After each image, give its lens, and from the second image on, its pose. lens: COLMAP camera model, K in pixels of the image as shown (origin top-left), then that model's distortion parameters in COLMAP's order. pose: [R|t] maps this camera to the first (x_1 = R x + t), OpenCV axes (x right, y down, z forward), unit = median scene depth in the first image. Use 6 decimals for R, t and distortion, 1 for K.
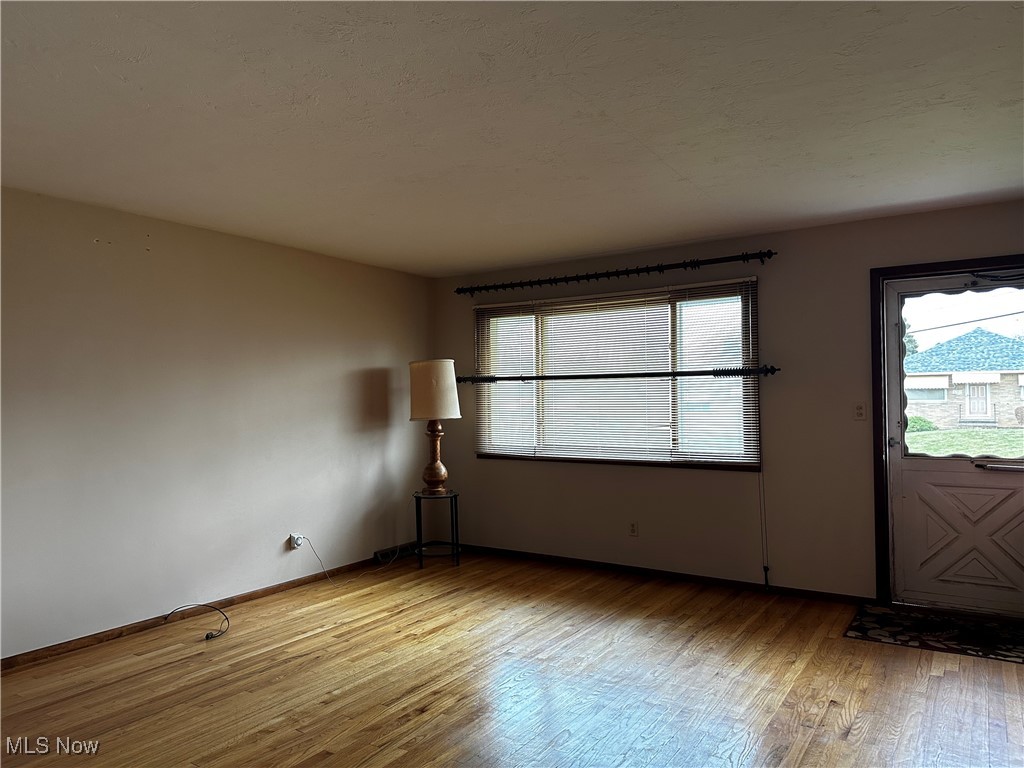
lens RADIAL K [[722.1, 0, 512.2], [0, 722.1, 385.3], [0, 0, 1]] dist [0.004985, -0.007234]
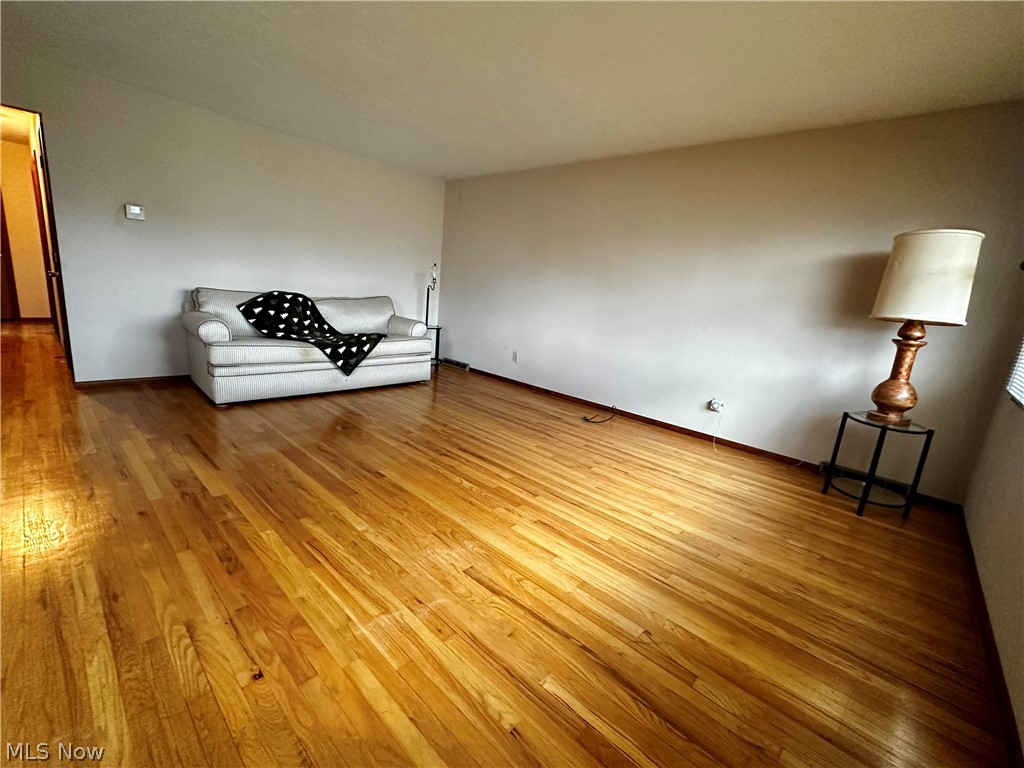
lens RADIAL K [[431.2, 0, 511.8], [0, 431.2, 381.4], [0, 0, 1]] dist [0.002193, 0.000109]
pose [[-0.163930, 0.208592, -0.964166, 0.577421], [-0.072801, 0.972165, 0.222701, 0.051520], [0.983782, 0.106699, -0.144181, 0.989838]]
